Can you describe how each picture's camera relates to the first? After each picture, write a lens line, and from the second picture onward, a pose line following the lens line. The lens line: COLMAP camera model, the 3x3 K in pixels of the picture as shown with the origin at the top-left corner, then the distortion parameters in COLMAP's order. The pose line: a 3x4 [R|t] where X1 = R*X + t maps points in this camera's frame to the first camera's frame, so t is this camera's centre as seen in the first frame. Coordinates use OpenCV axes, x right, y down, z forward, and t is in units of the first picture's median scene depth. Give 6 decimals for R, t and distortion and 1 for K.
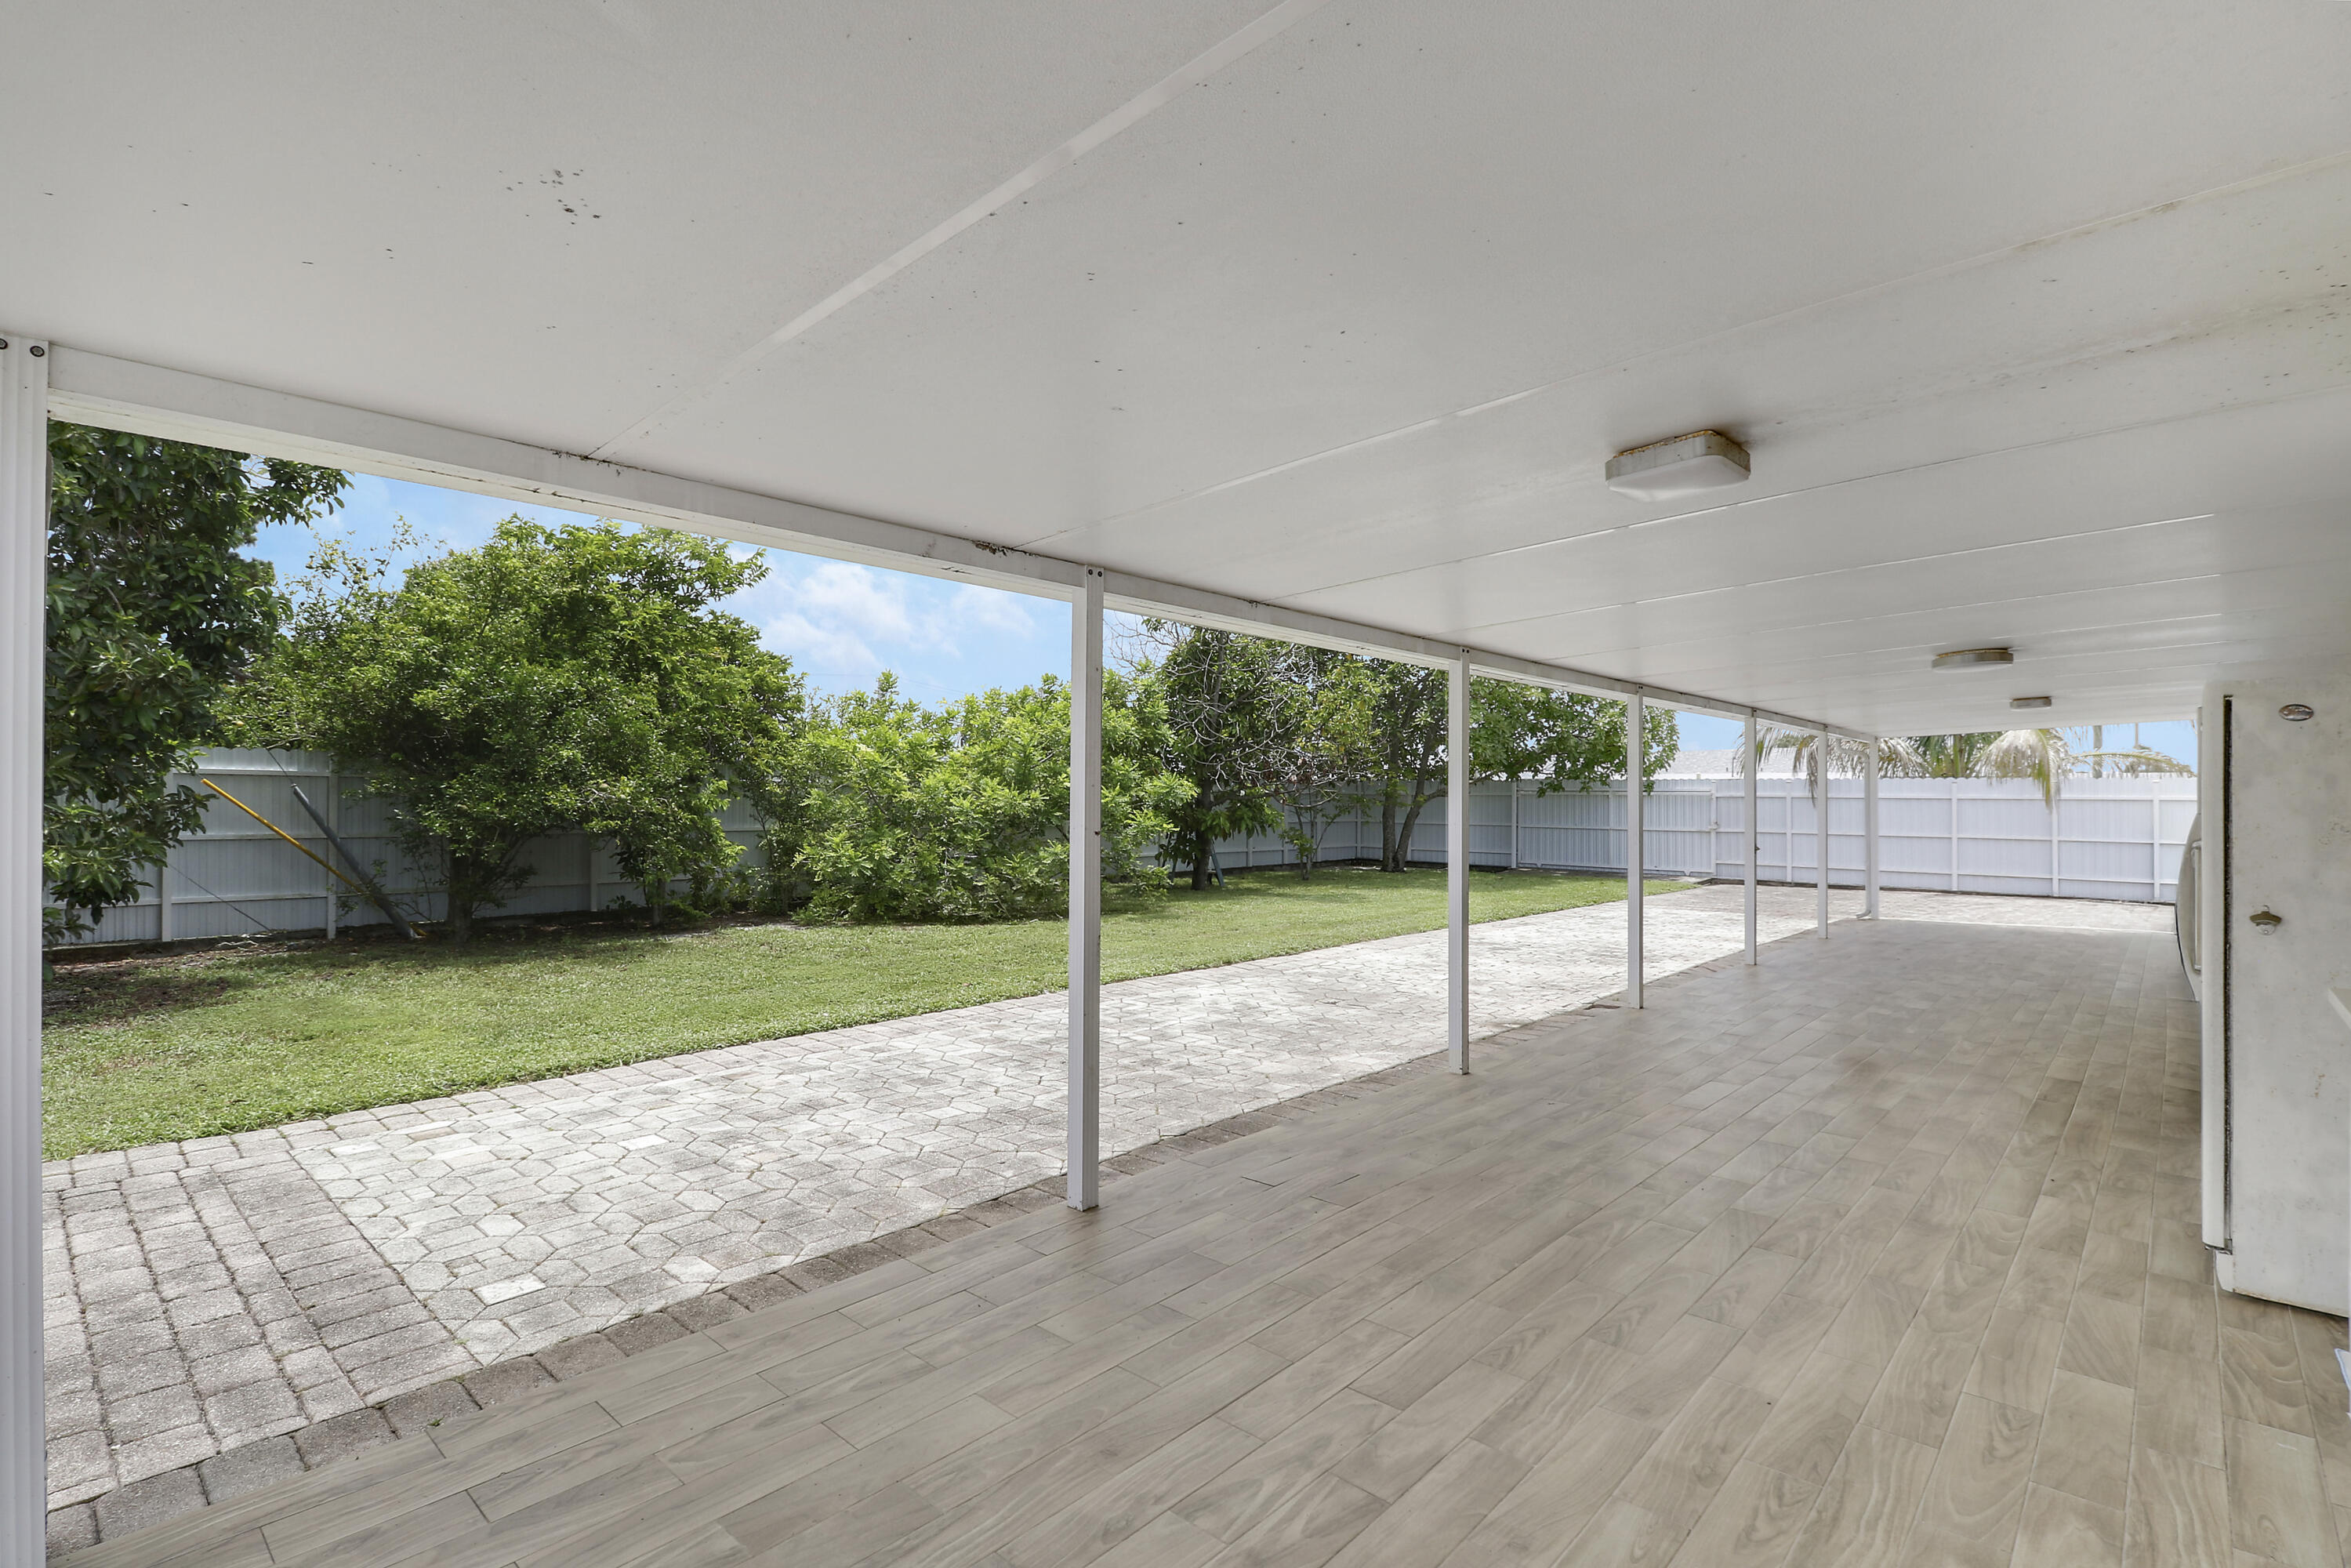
lens RADIAL K [[1142.8, 0, 1174.3], [0, 1142.8, 792.1], [0, 0, 1]] dist [0.033396, -0.028298]
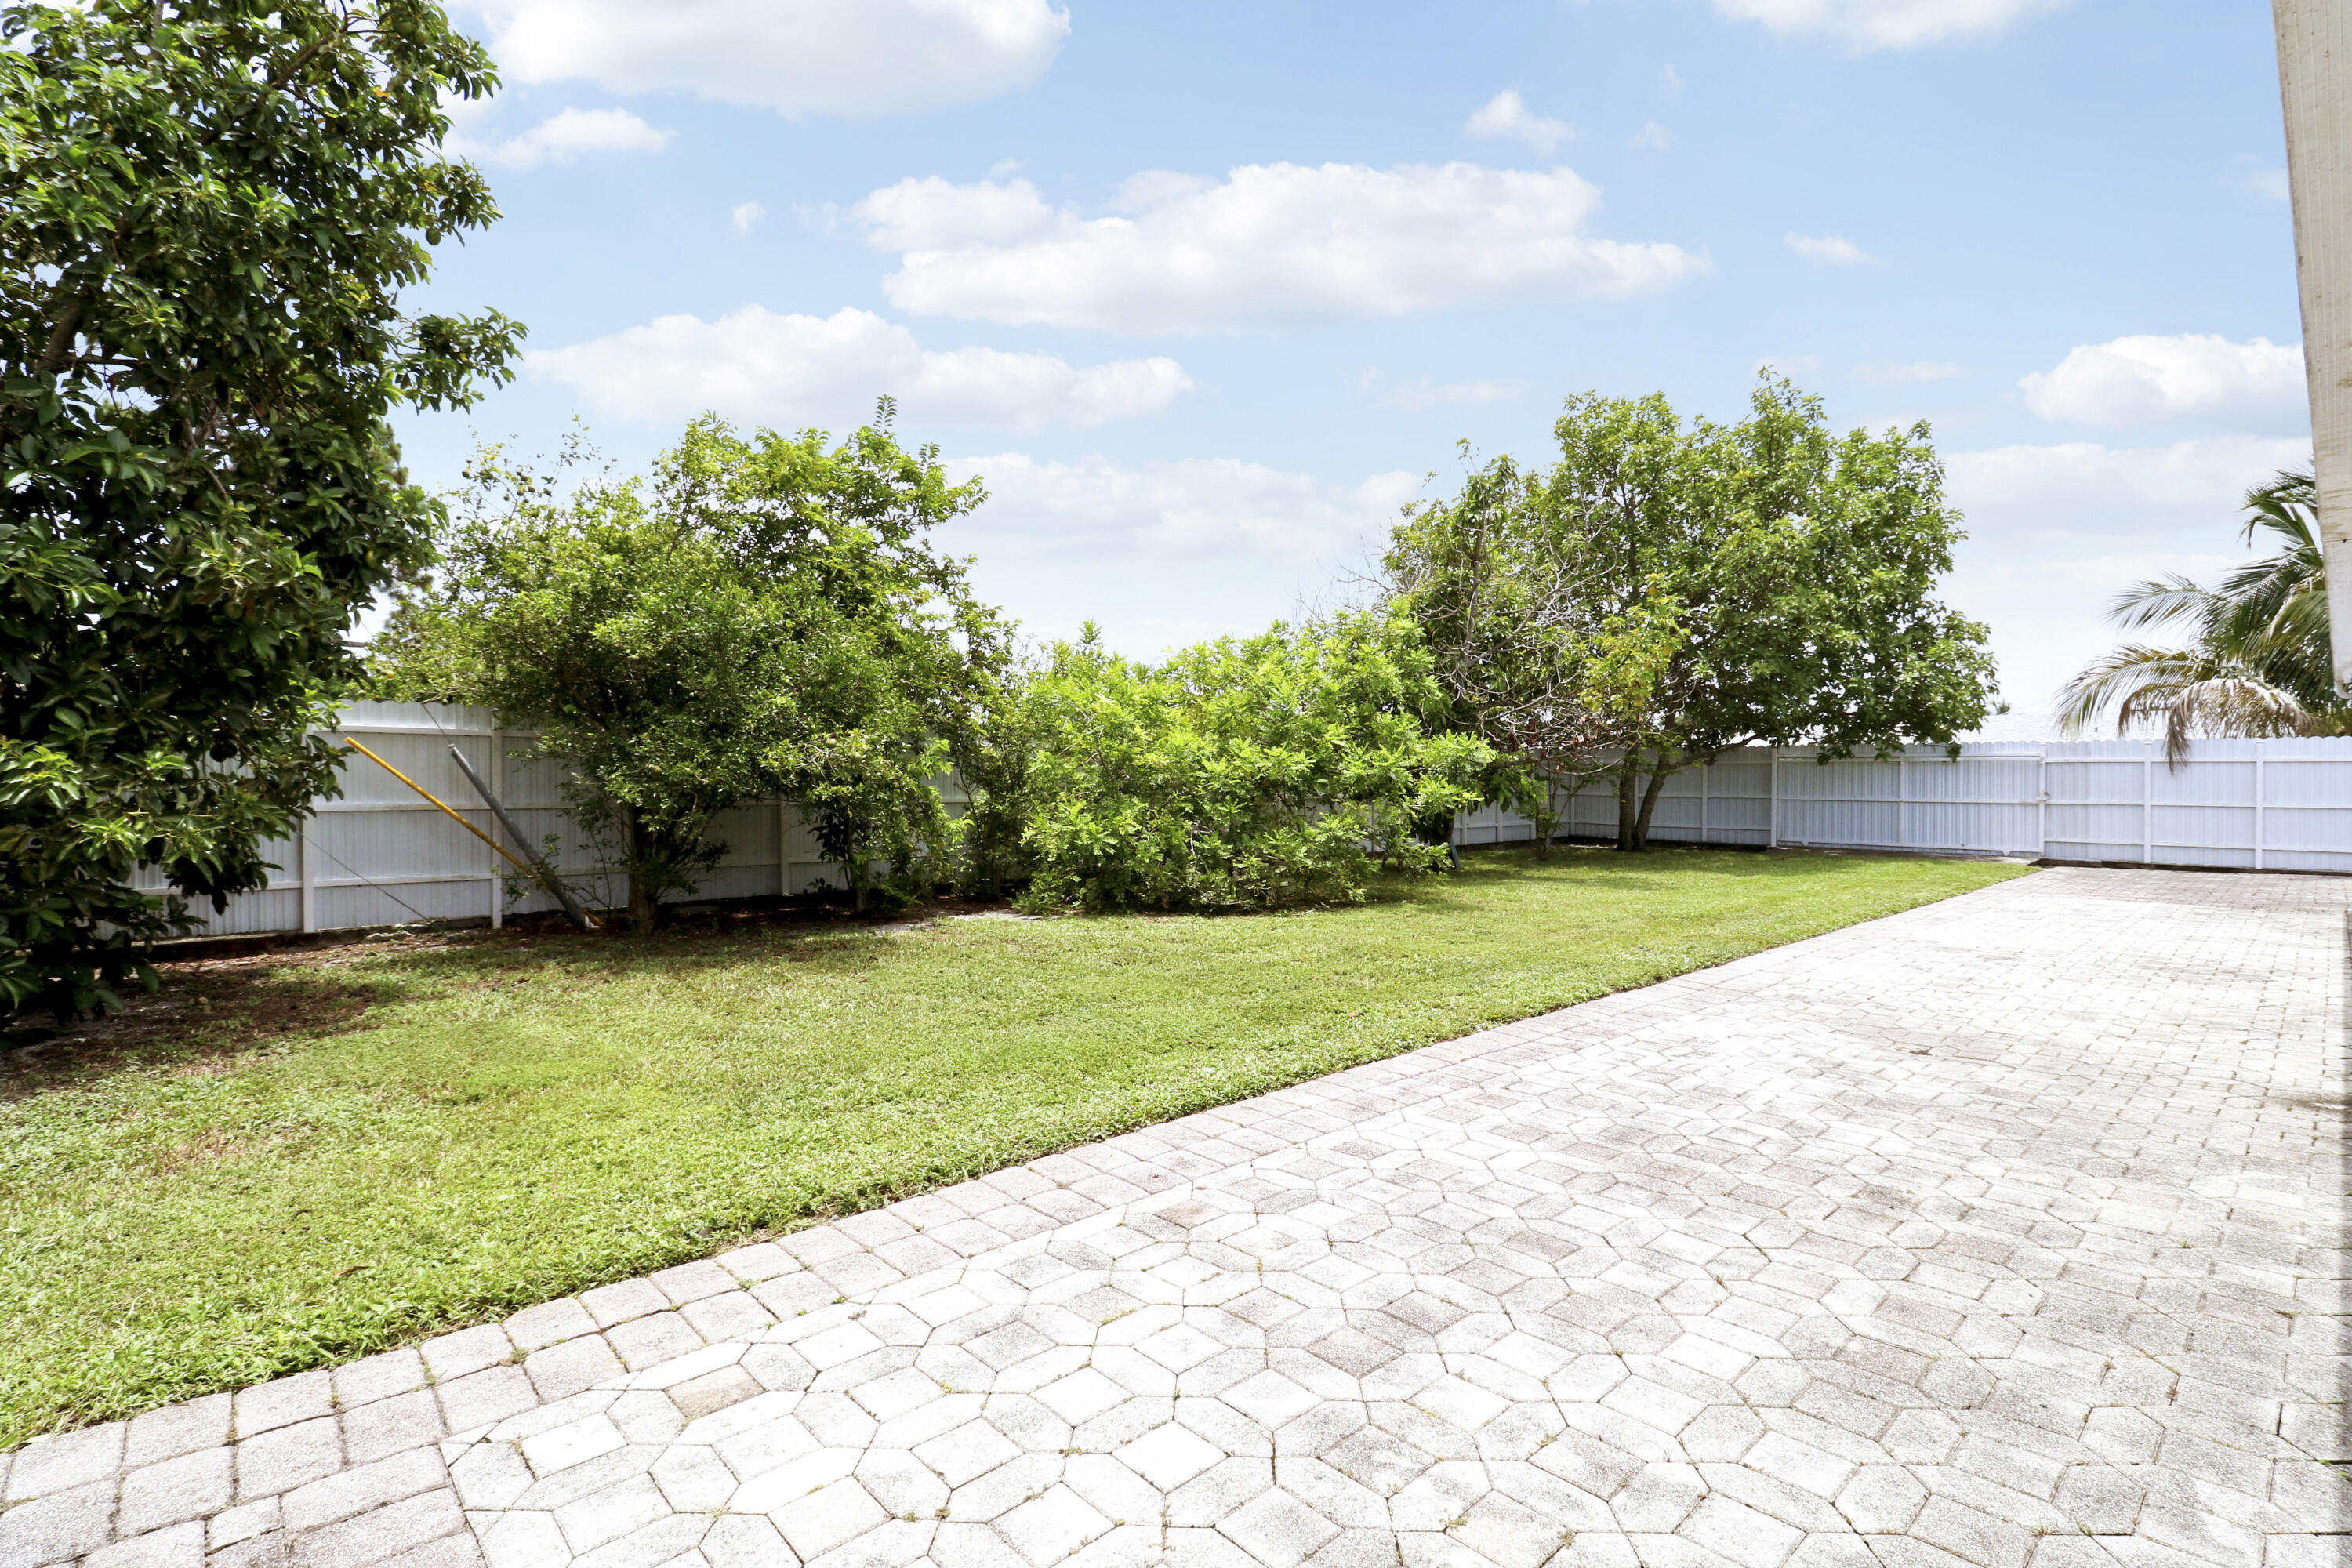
lens RADIAL K [[1107.6, 0, 1196.0], [0, 1107.6, 778.6], [0, 0, 1]] dist [0.000862, -0.011437]
pose [[0.998060, -0.001693, -0.062244, -0.205315], [0.002161, 0.999970, 0.007456, 0.015408], [0.062230, -0.007576, 0.998033, 0.273271]]
